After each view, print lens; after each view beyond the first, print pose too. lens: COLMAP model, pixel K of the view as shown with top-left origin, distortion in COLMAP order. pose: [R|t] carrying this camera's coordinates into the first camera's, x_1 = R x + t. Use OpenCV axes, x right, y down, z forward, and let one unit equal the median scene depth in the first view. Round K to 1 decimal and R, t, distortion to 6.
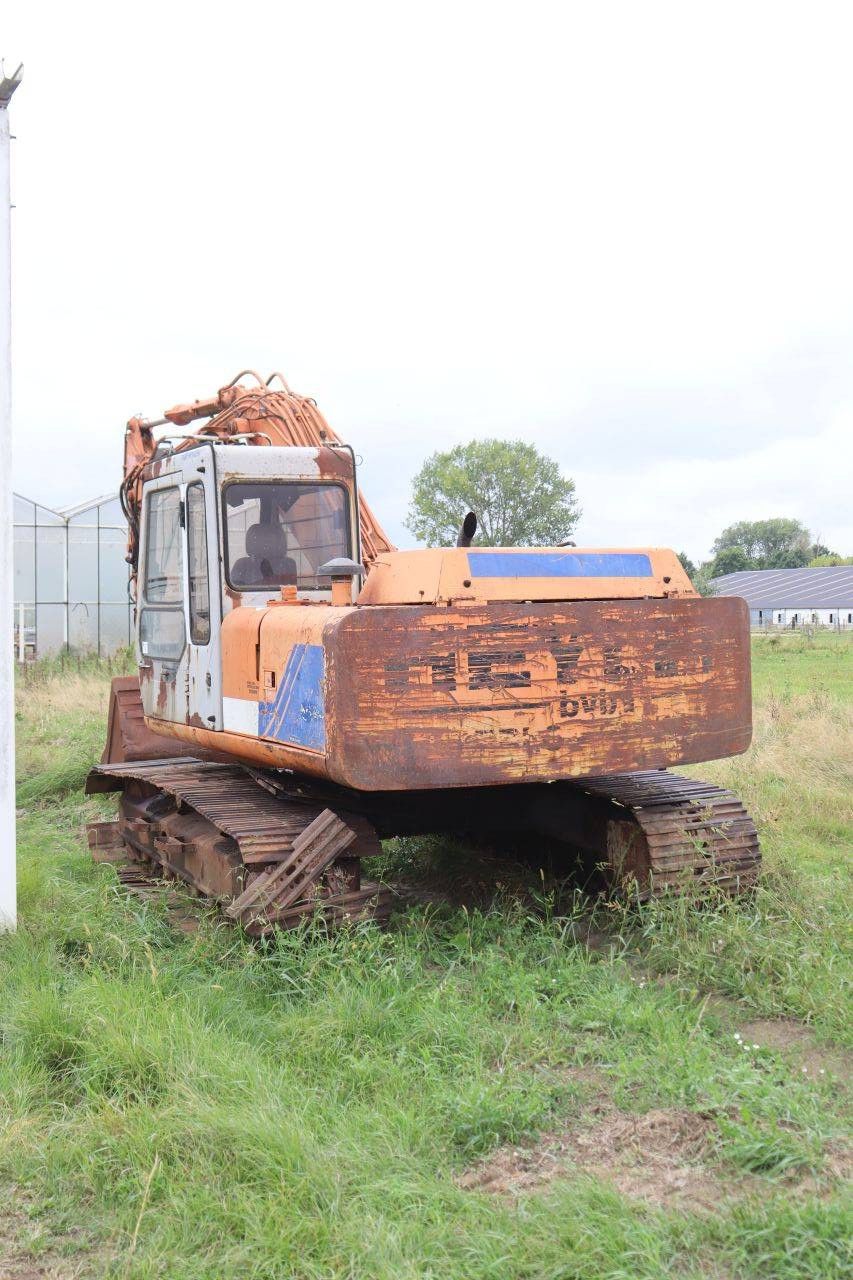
lens RADIAL K [[1384.1, 0, 426.5], [0, 1384.1, 640.0], [0, 0, 1]] dist [-0.065173, 0.016586]
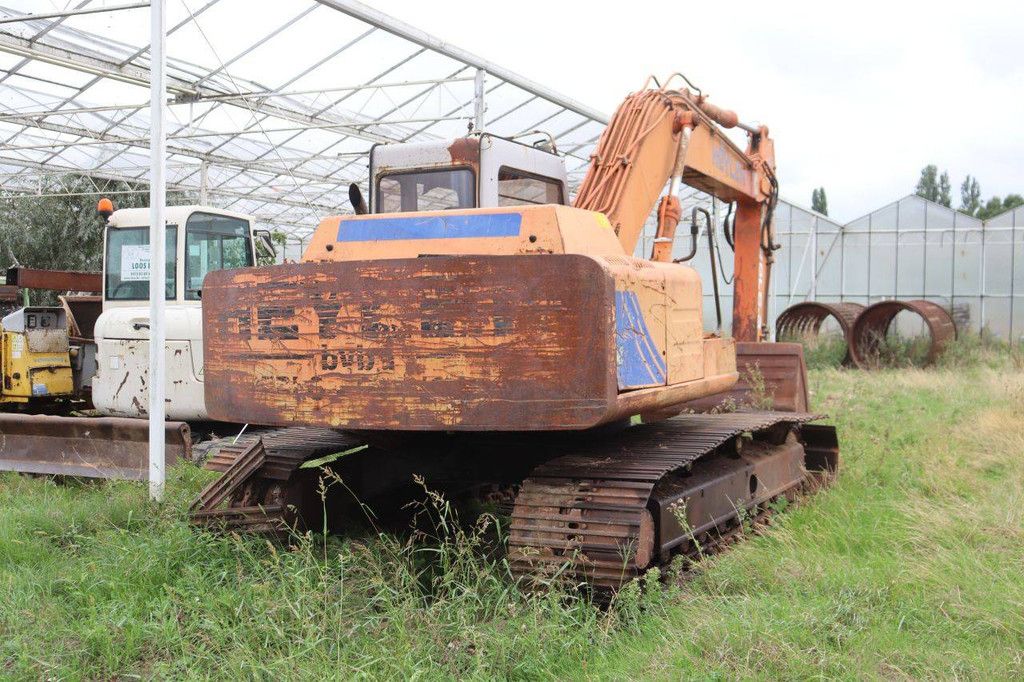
lens RADIAL K [[1107.3, 0, 510.8], [0, 1107.3, 353.4], [0, 0, 1]] dist [-0.065173, 0.016586]
pose [[0.635593, 0.040823, -0.770944, 0.839607], [-0.025903, 0.999166, 0.031552, 0.012736], [0.771590, -0.000084, 0.636120, 0.565547]]
